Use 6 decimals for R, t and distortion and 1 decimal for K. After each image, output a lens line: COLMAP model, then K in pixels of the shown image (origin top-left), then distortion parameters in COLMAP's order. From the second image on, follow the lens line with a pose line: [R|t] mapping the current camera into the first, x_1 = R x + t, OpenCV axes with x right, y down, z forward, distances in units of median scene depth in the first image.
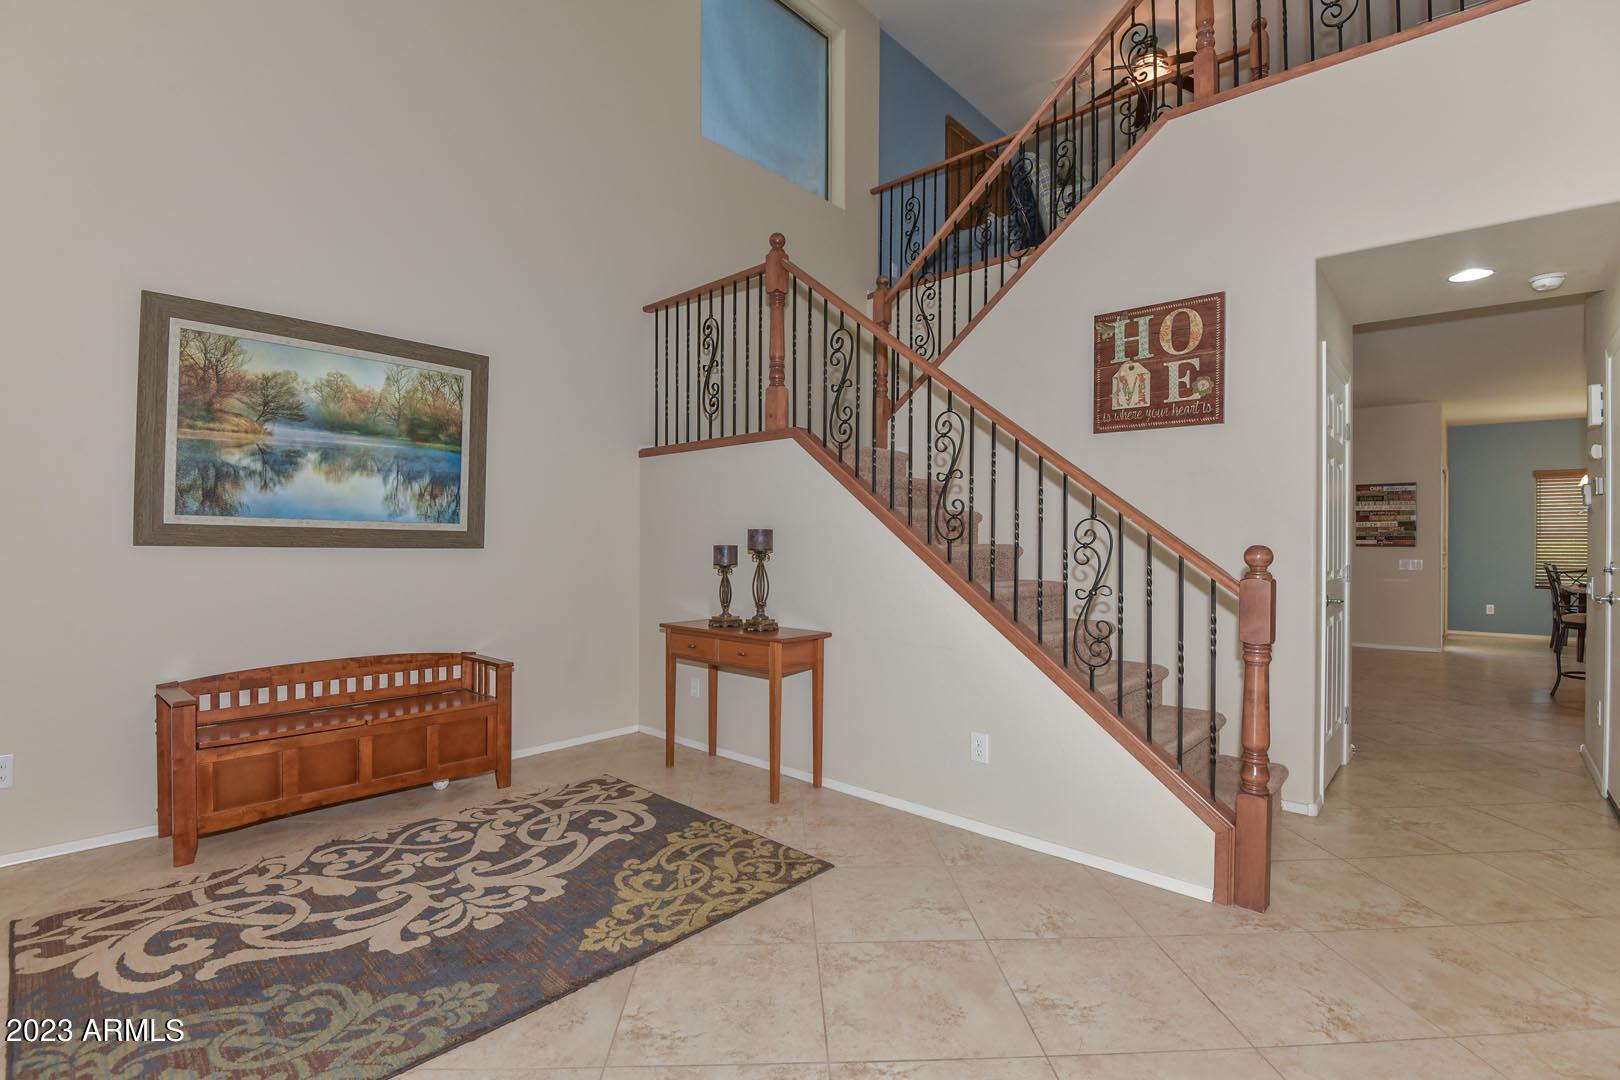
lens RADIAL K [[741.6, 0, 807.9], [0, 741.6, 540.6], [0, 0, 1]] dist [0.002347, -0.015869]
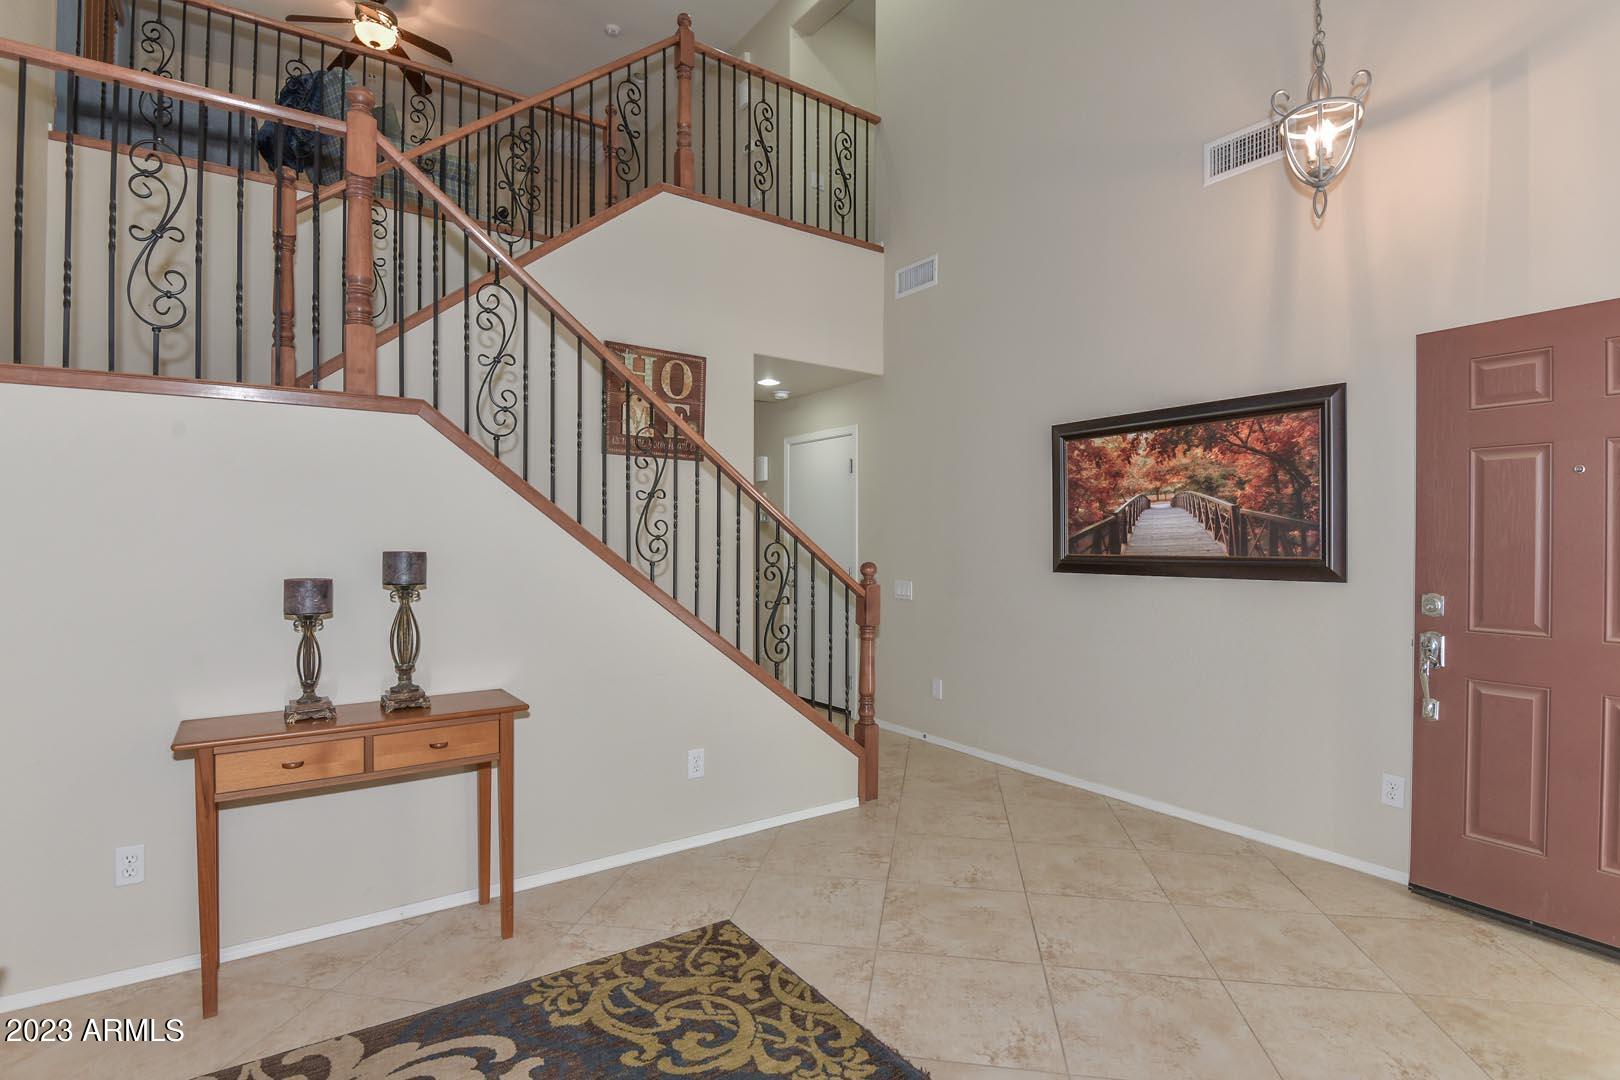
lens RADIAL K [[789.6, 0, 803.8], [0, 789.6, 544.9], [0, 0, 1]] dist [0.015319, -0.027864]
pose [[0.211611, -0.009120, 0.977311, -0.803156], [-0.003495, 0.999943, 0.010088, -0.036222], [-0.977348, -0.005550, 0.211568, 0.620364]]
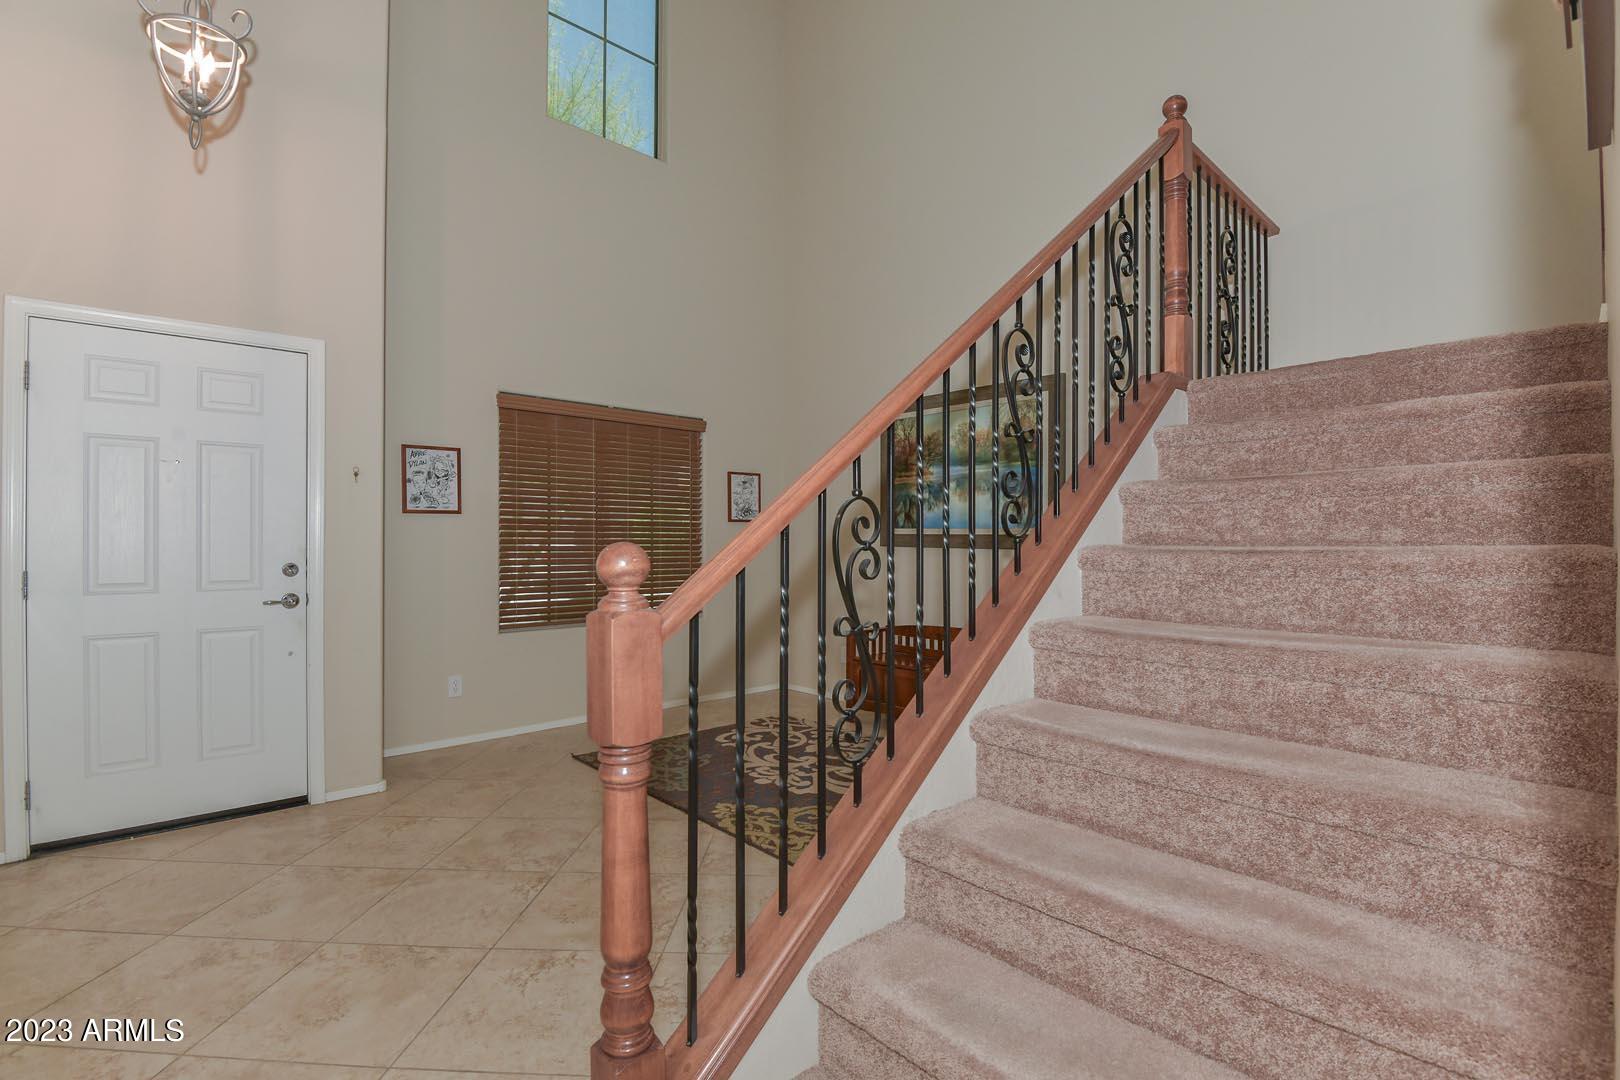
lens RADIAL K [[736.7, 0, 810.0], [0, 736.7, 540.0], [0, 0, 1]] dist [-0.002025, -0.016465]
pose [[-0.079407, -0.008180, -0.996809, 0.859237], [0.001128, 0.999965, -0.008296, 0.005885], [0.996842, -0.001783, -0.079395, 0.919283]]
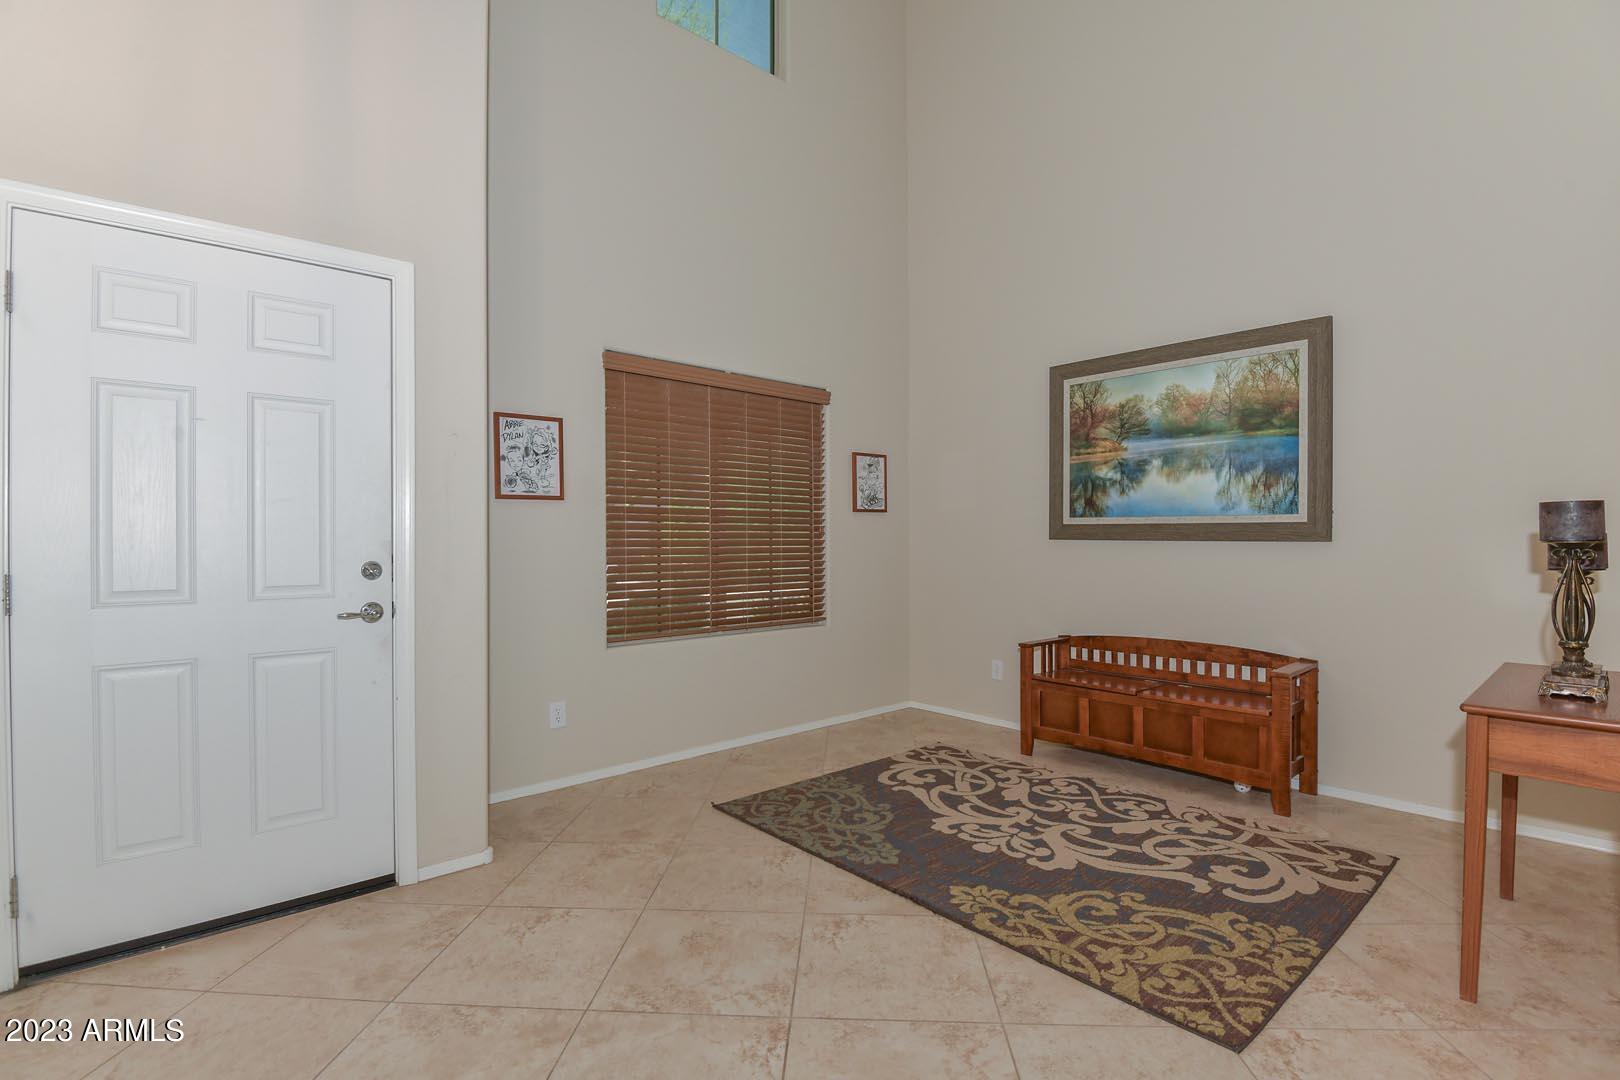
lens RADIAL K [[741.6, 0, 807.9], [0, 741.6, 540.6], [0, 0, 1]] dist [0.002347, -0.015869]
pose [[-0.101112, -0.005308, -0.994861, 0.601472], [0.005491, 0.999968, -0.005893, 0.014346], [0.994860, -0.006059, -0.101080, 0.627238]]
